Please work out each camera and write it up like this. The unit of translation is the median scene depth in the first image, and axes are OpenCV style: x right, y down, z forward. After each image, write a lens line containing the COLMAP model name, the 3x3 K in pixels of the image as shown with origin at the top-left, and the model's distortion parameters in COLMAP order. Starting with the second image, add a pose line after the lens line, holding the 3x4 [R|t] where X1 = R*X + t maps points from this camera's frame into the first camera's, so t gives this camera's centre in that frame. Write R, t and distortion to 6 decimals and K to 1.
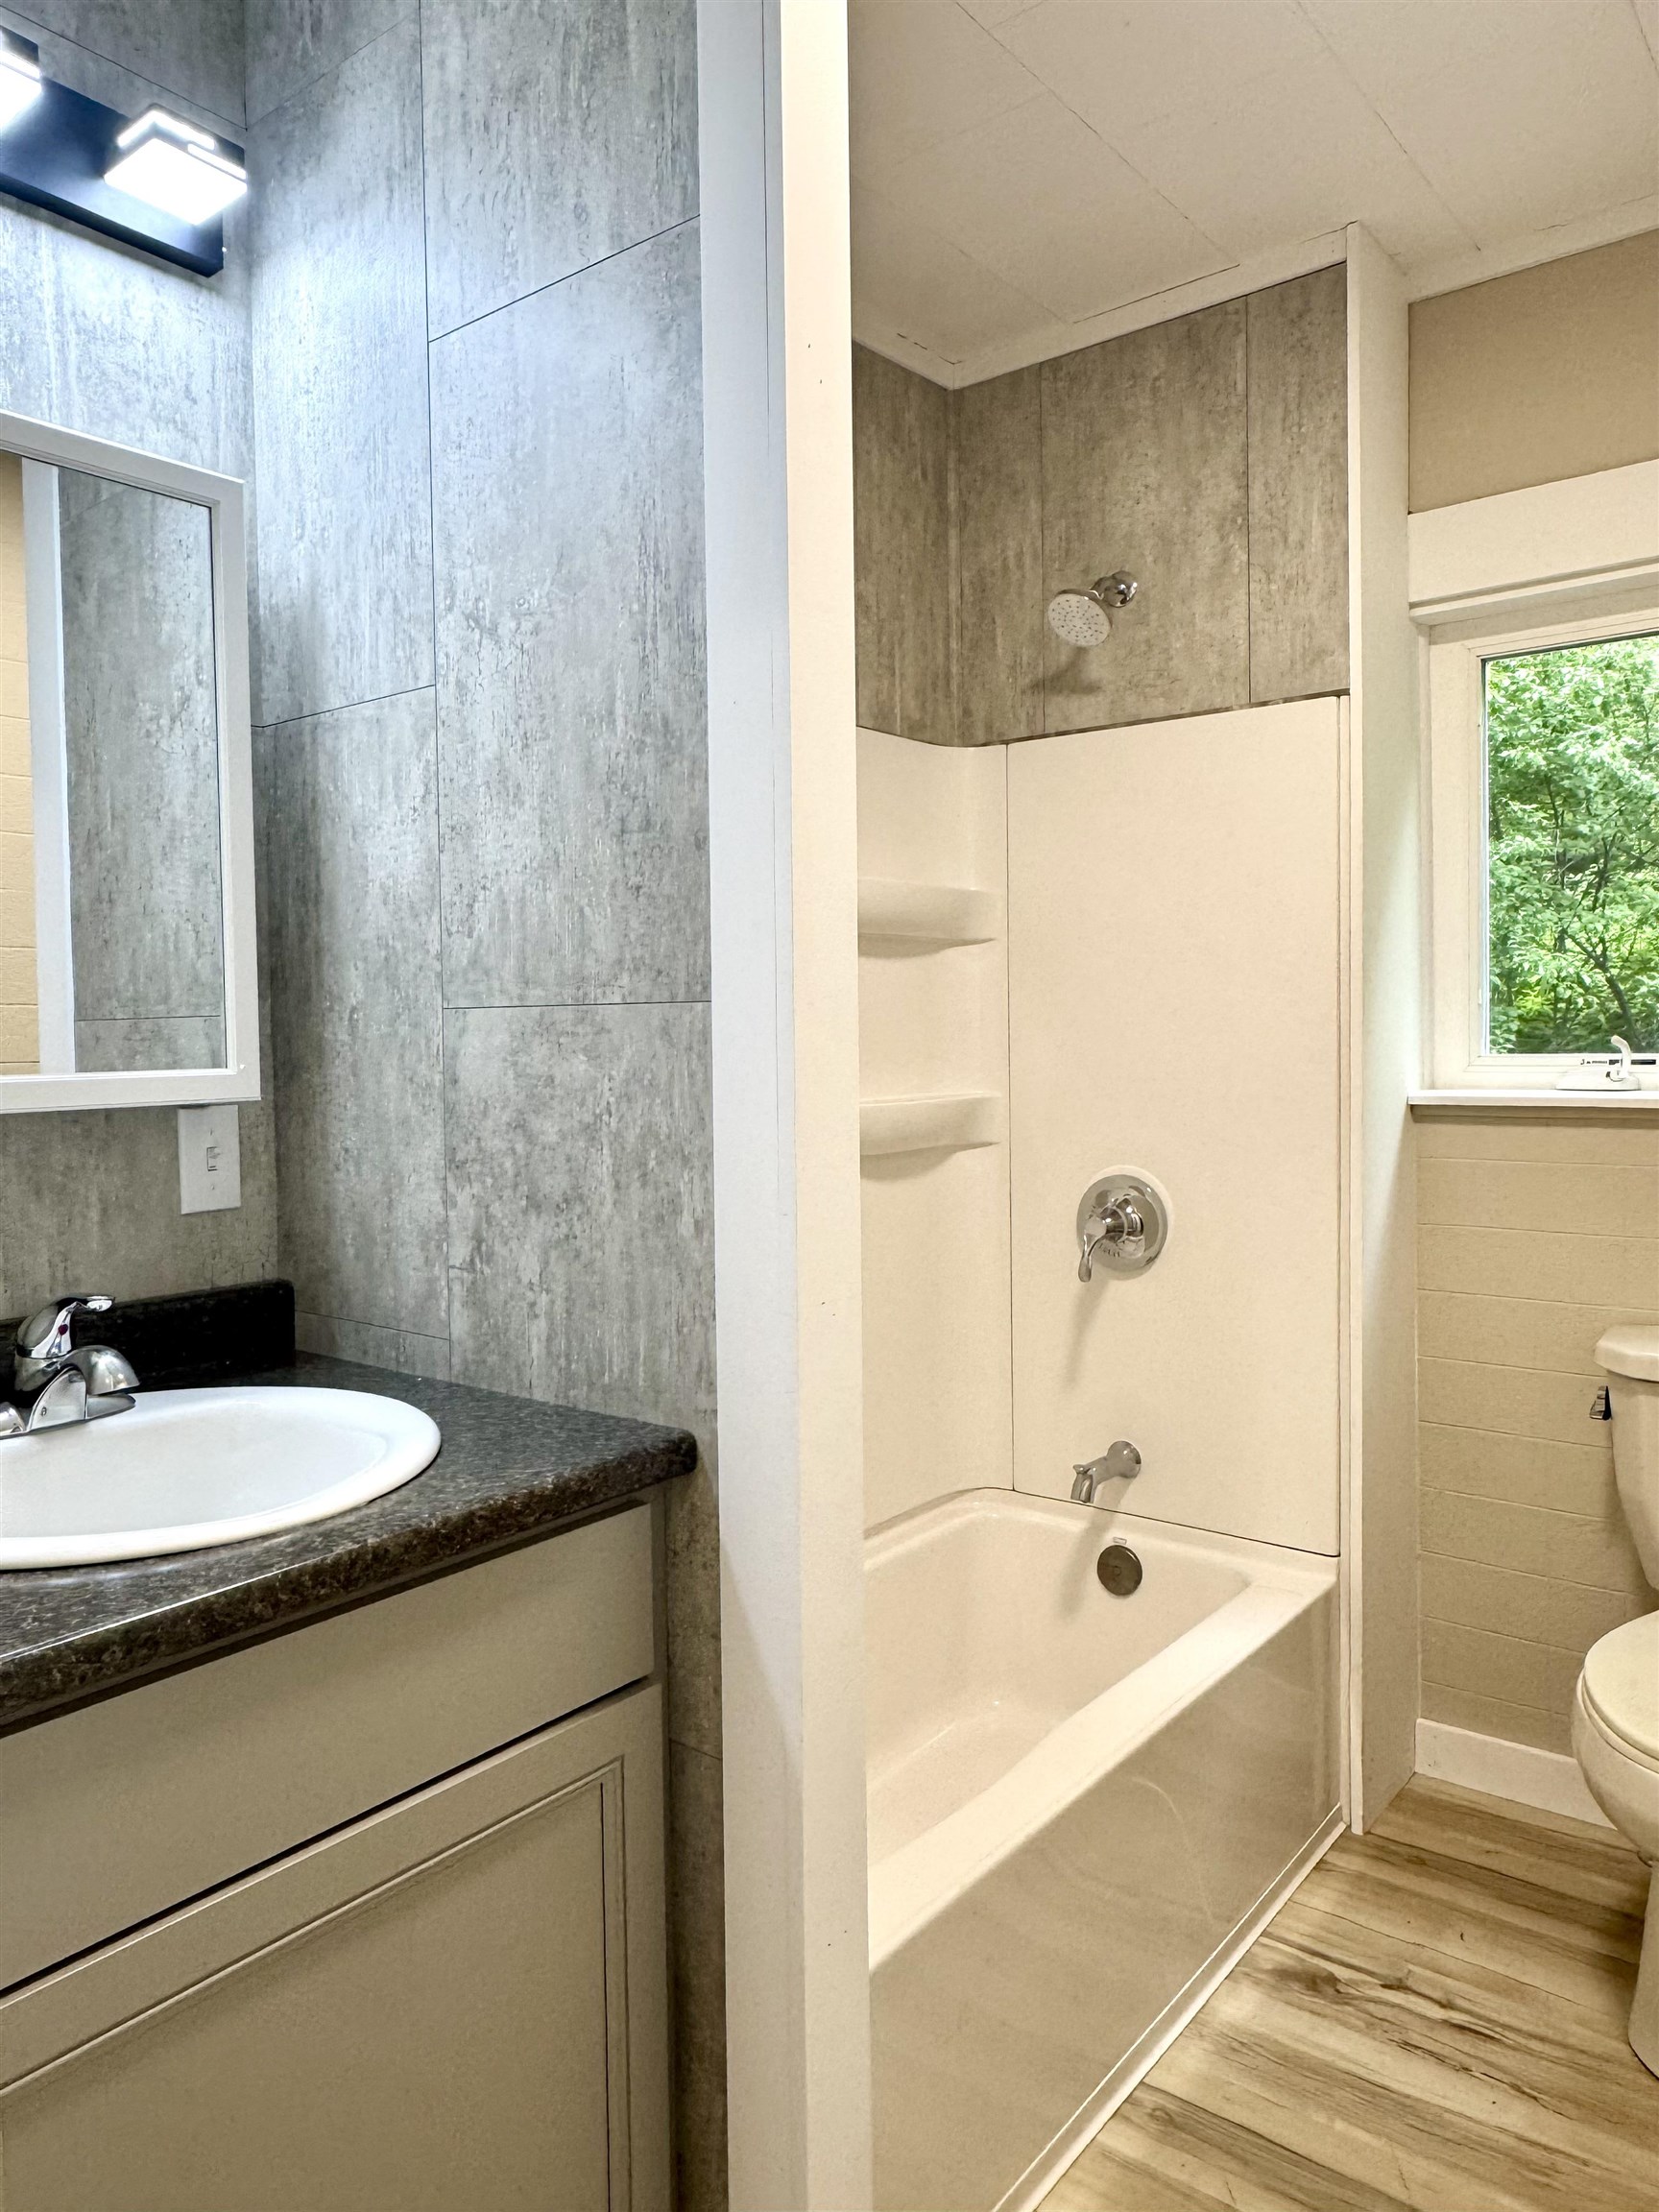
lens RADIAL K [[1494.4, 0, 826.0], [0, 1494.4, 1092.6], [0, 0, 1]] dist [-0.006125, 0.003681]
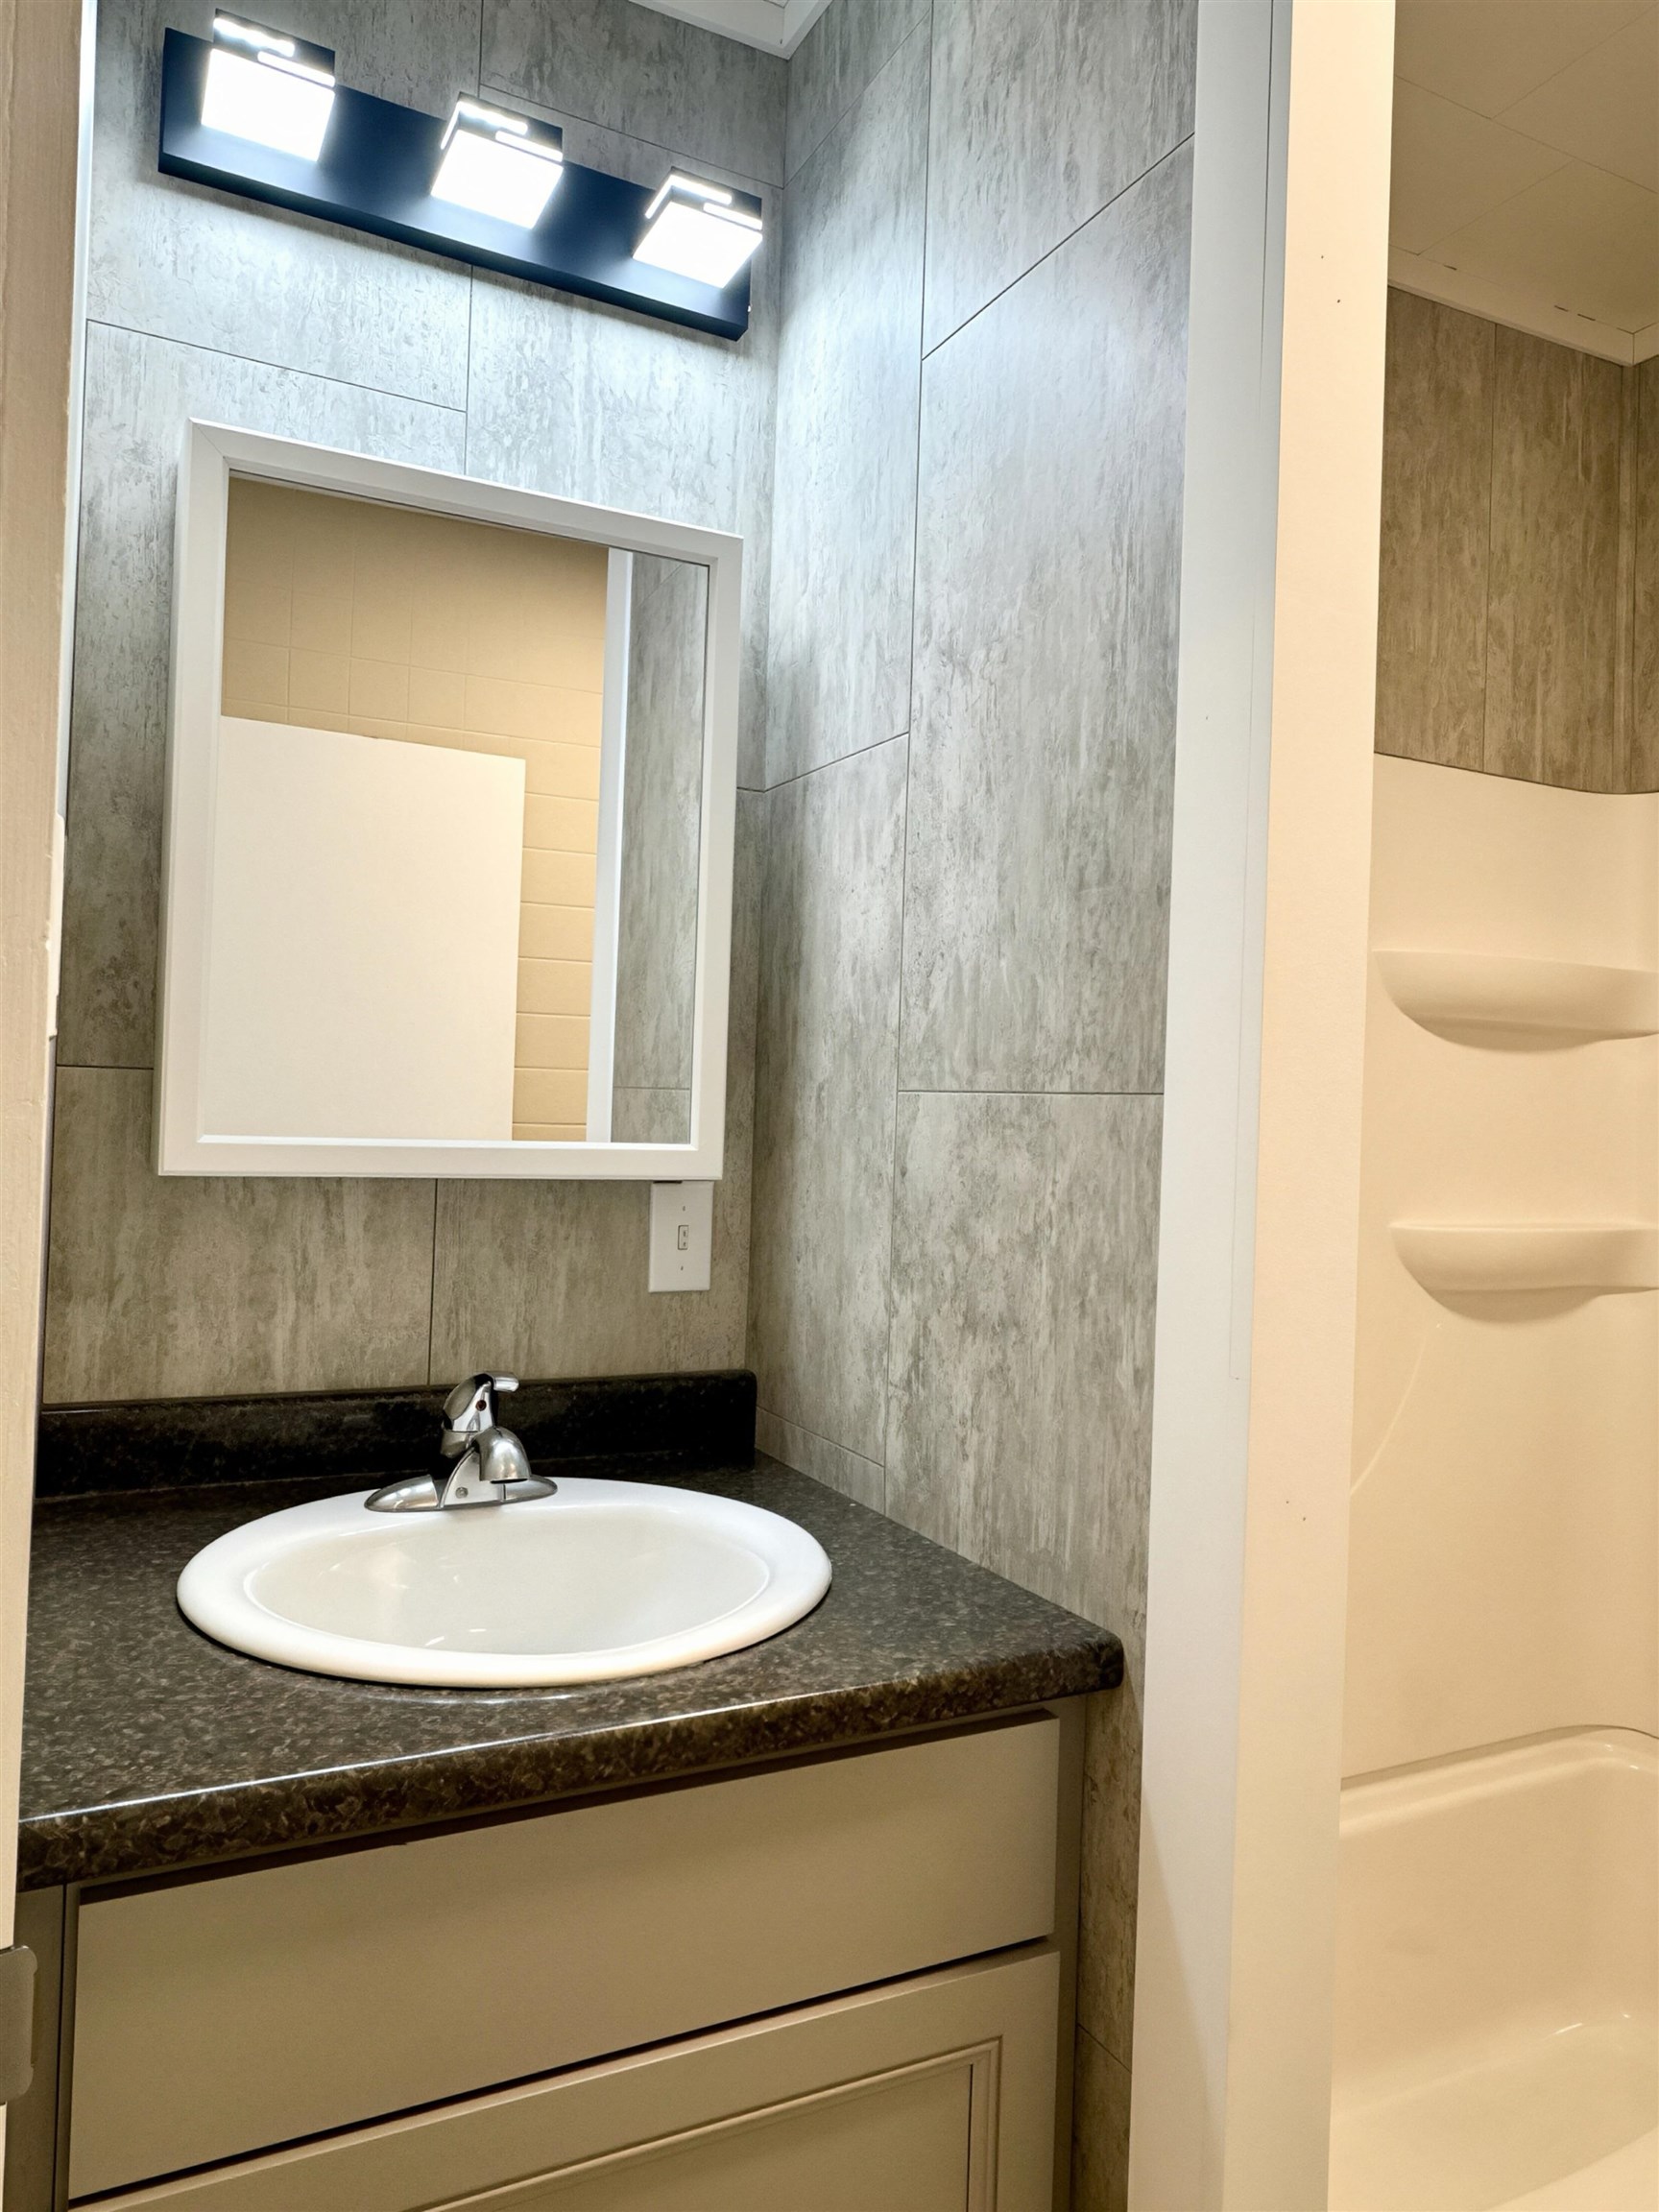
lens RADIAL K [[1494.4, 0, 826.0], [0, 1494.4, 1092.6], [0, 0, 1]] dist [-0.006125, 0.003681]
pose [[0.907079, 0.039975, -0.419058, 0.082131], [-0.063794, 0.997037, -0.042978, -0.014677], [0.416098, 0.065718, 0.906942, 0.184980]]
